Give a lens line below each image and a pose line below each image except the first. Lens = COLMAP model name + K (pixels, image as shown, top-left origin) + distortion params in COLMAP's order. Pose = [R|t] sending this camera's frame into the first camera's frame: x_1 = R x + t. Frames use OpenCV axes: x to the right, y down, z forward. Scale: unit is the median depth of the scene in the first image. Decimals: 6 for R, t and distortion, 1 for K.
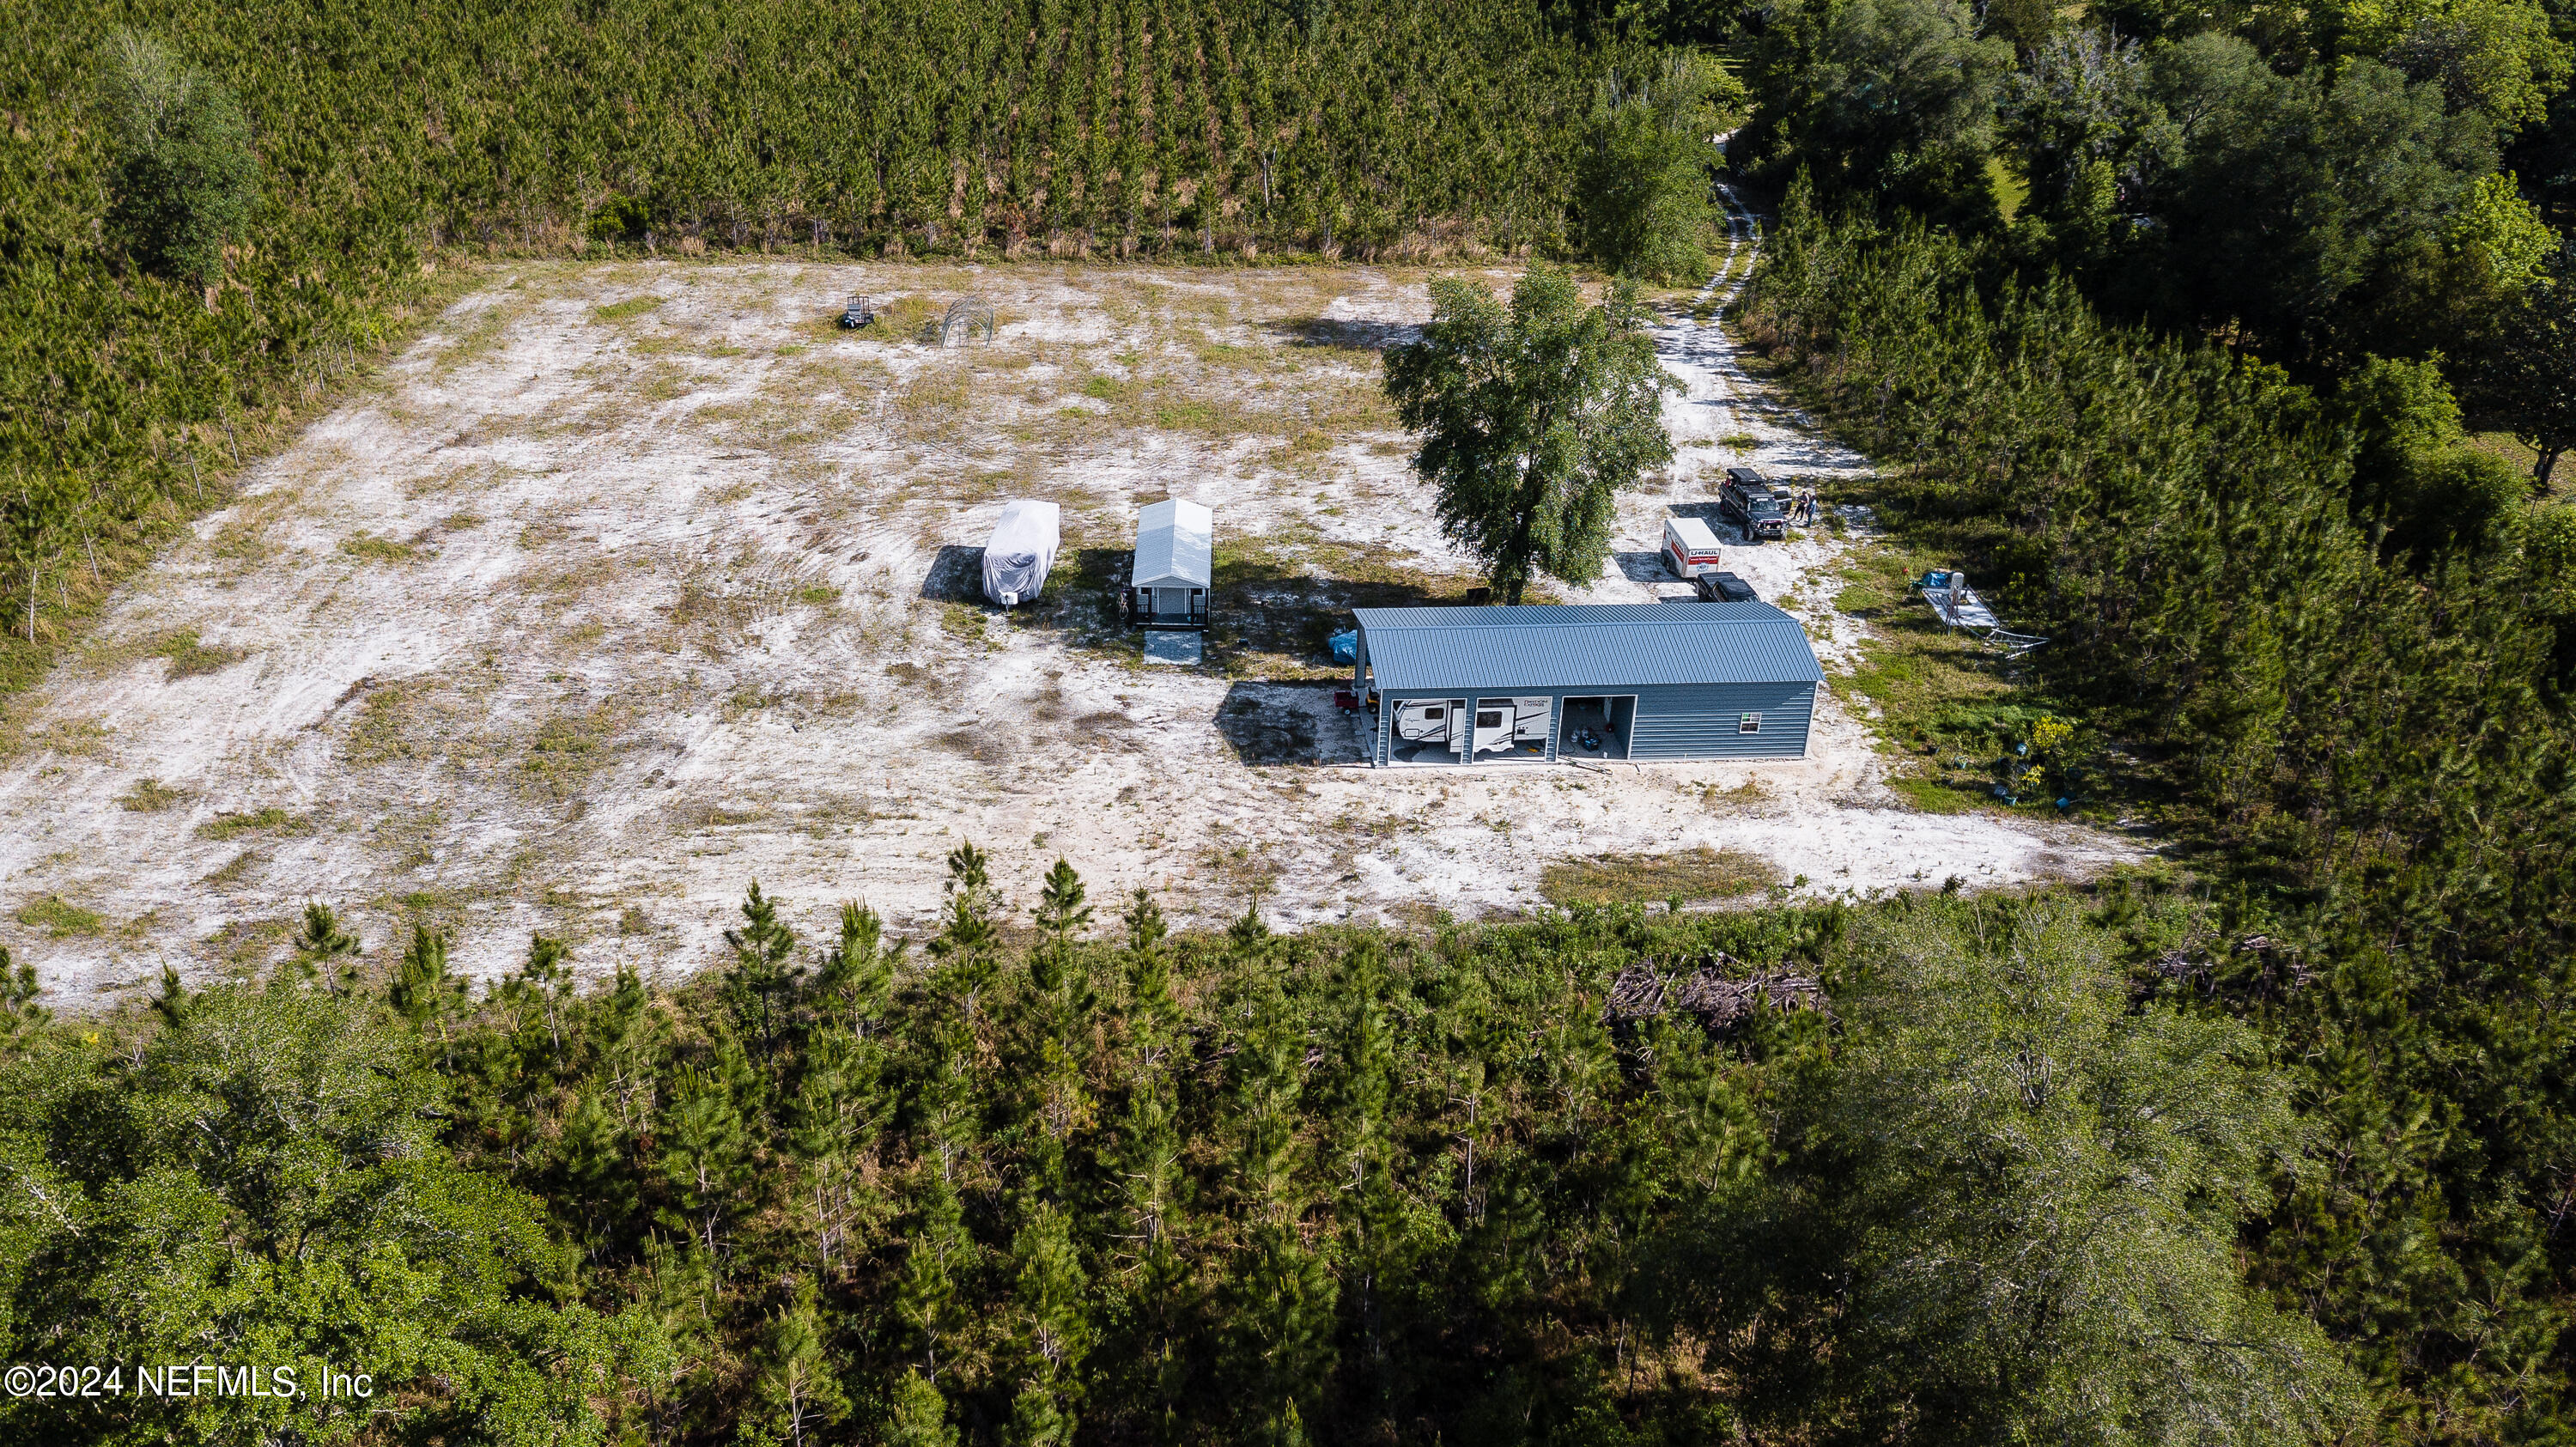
lens RADIAL K [[1940.8, 0, 1288.0], [0, 1940.8, 723.5], [0, 0, 1]] dist [0.008672, -0.008856]
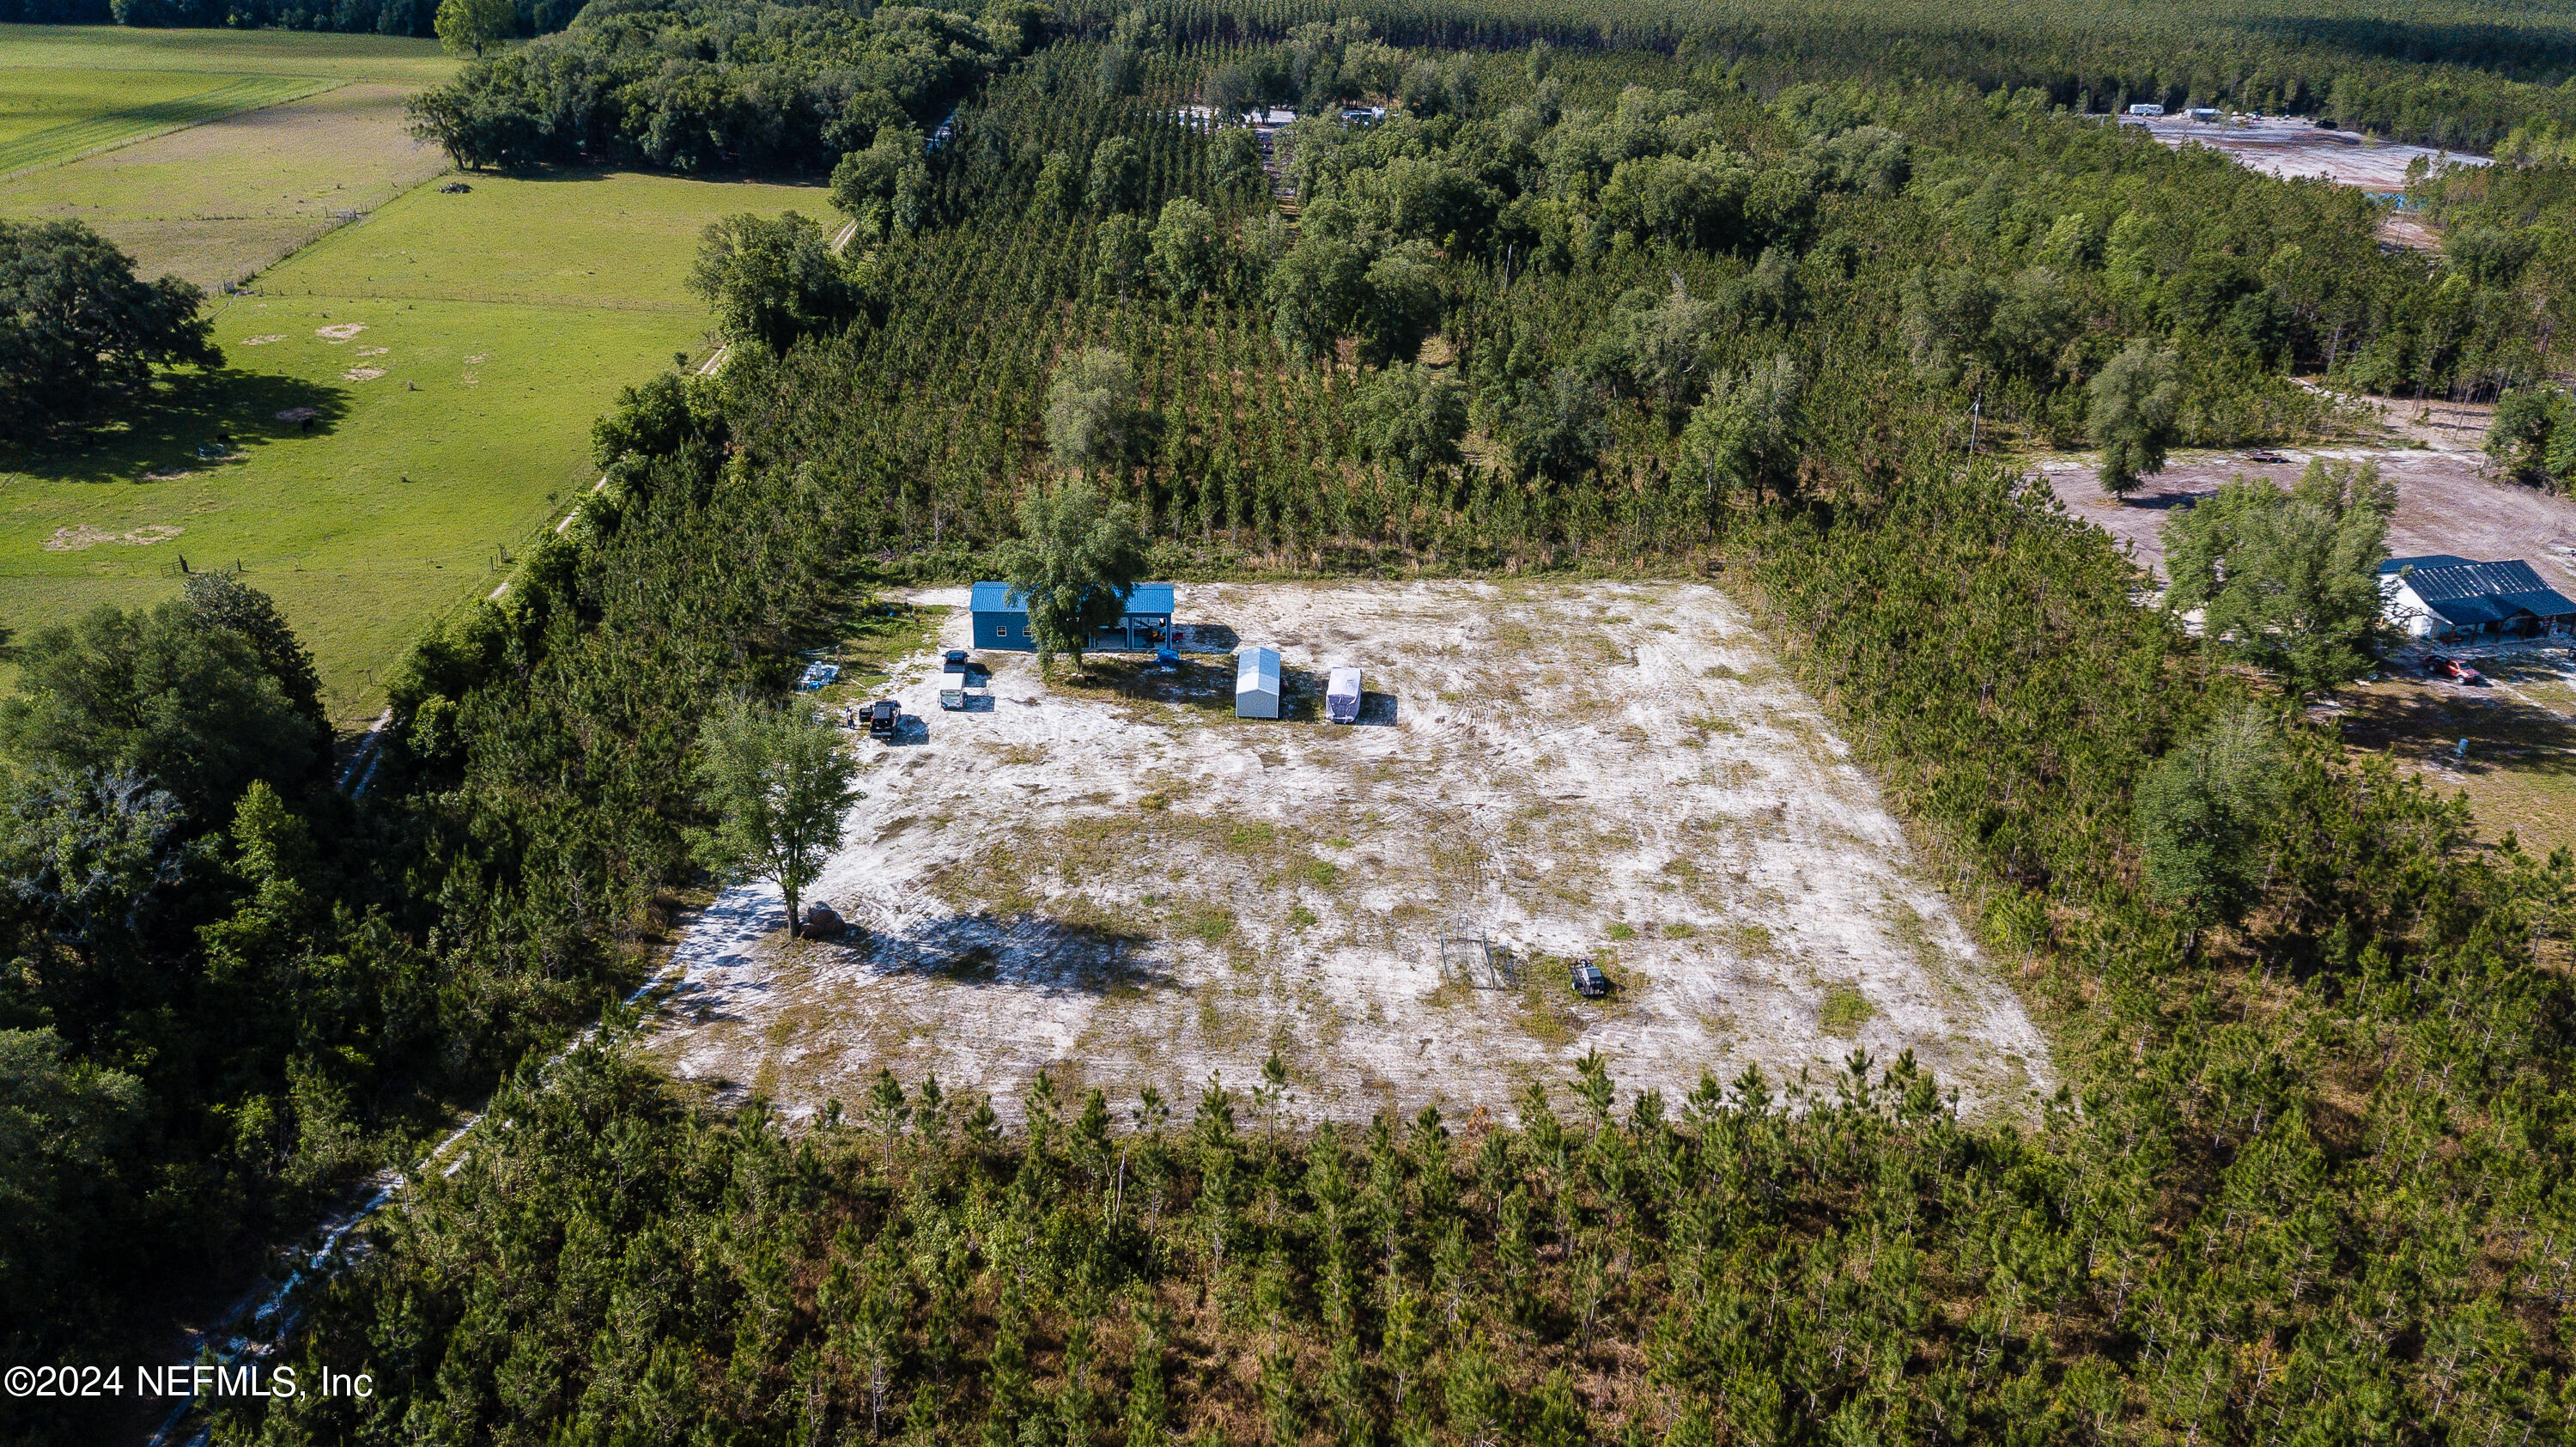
lens RADIAL K [[1940.8, 0, 1288.0], [0, 1940.8, 723.5], [0, 0, 1]] dist [0.008672, -0.008856]
pose [[-0.997919, -0.063841, 0.009108, -0.102216], [-0.032262, 0.616528, 0.786672, -1.428077], [-0.055837, 0.784740, -0.617304, 2.067172]]
